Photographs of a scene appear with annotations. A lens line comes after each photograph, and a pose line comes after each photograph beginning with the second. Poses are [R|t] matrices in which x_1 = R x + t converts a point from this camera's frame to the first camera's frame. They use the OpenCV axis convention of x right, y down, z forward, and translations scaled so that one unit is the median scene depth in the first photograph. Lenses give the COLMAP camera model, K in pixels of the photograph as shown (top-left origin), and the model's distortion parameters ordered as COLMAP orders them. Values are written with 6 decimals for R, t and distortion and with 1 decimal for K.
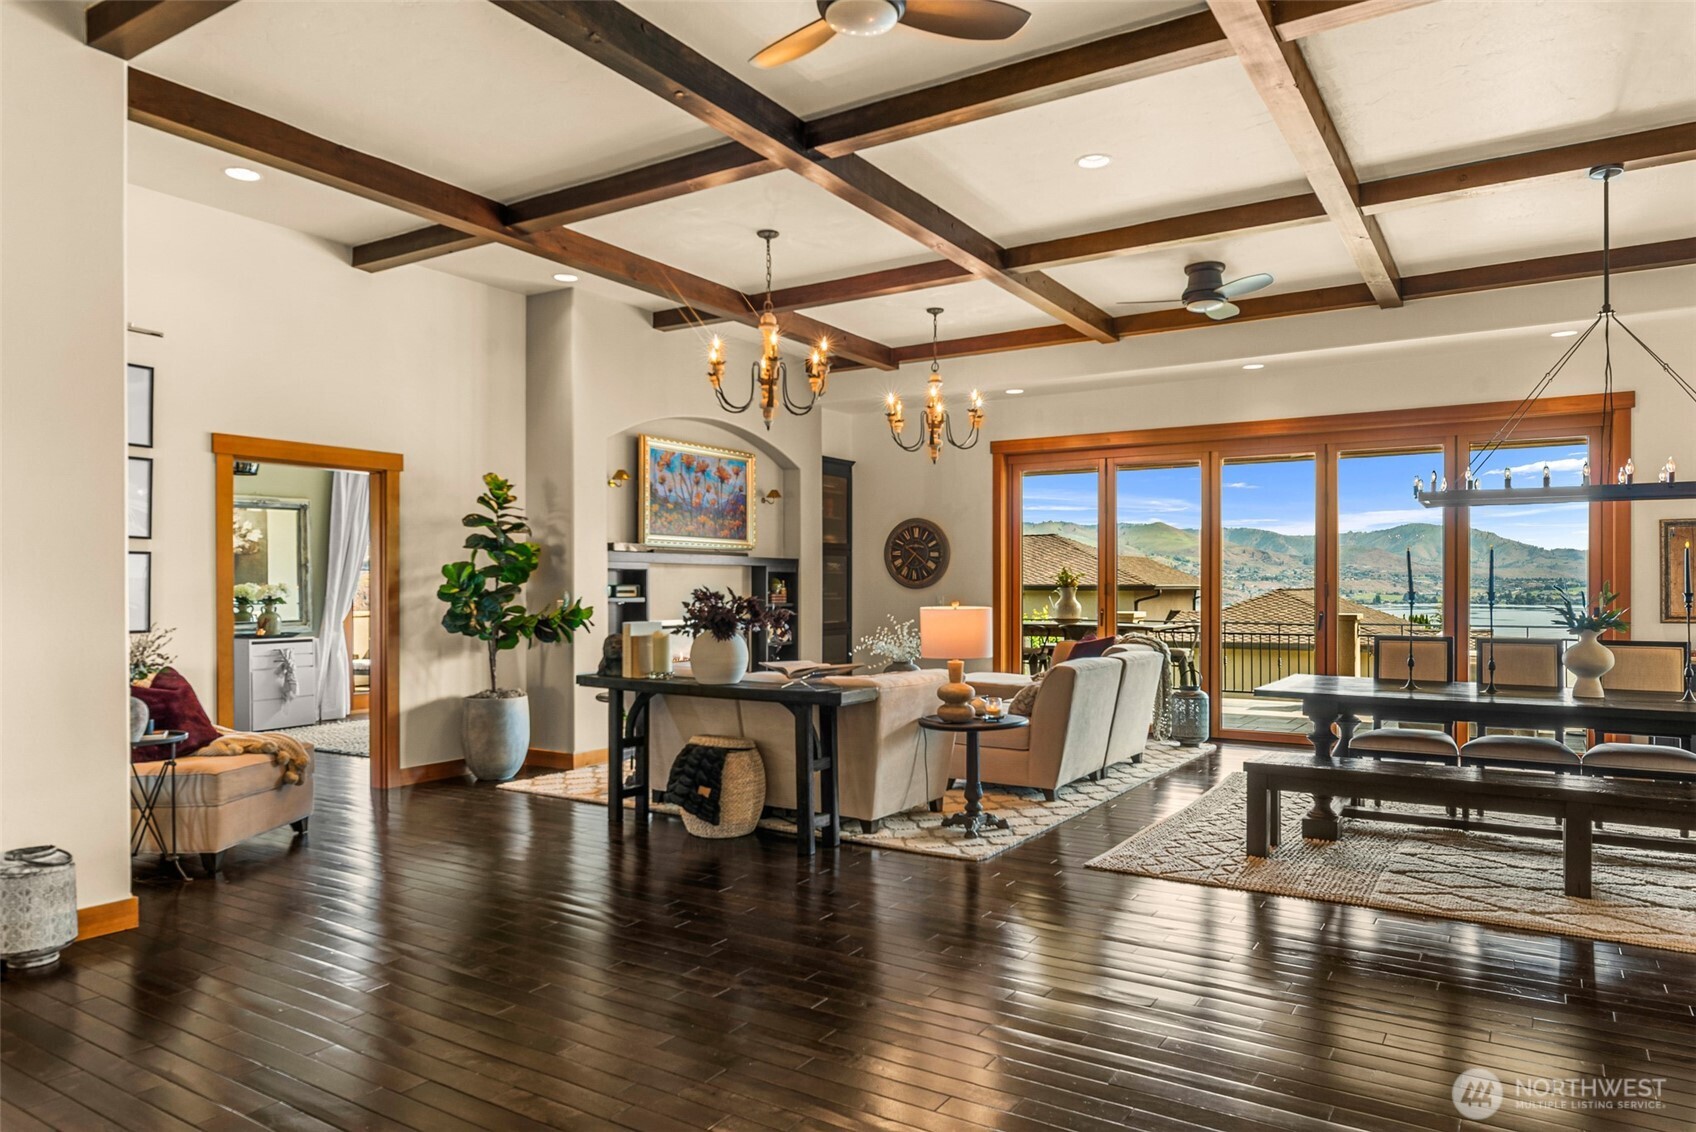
lens RADIAL K [[1076.6, 0, 840.4], [0, 1076.6, 574.3], [0, 0, 1]] dist [0.006627, 0.000557]
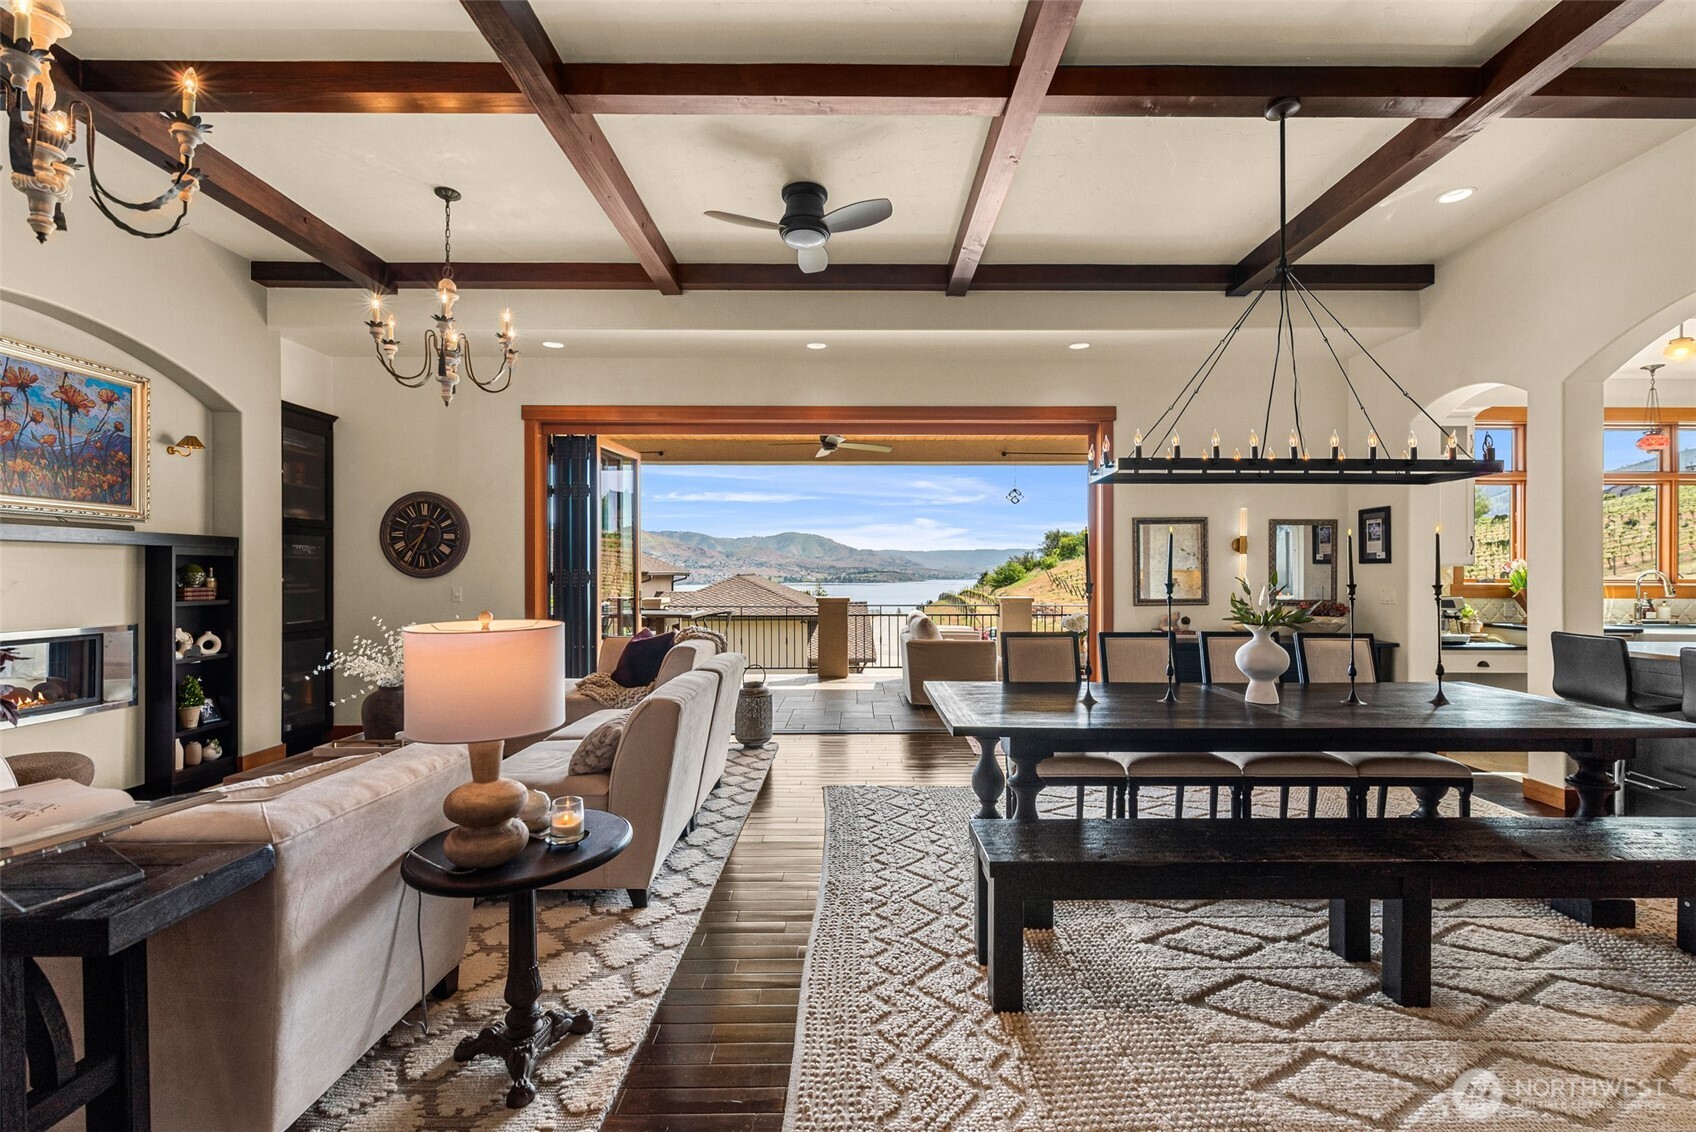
lens RADIAL K [[765.4, 0, 828.5], [0, 765.4, 574.0], [0, 0, 1]] dist [-0.002844, -0.000793]
pose [[0.856987, -0.001259, 0.515336, 0.061968], [-0.005907, 0.999907, 0.012266, 0.002504], [-0.515303, -0.013555, 0.856901, 0.623846]]
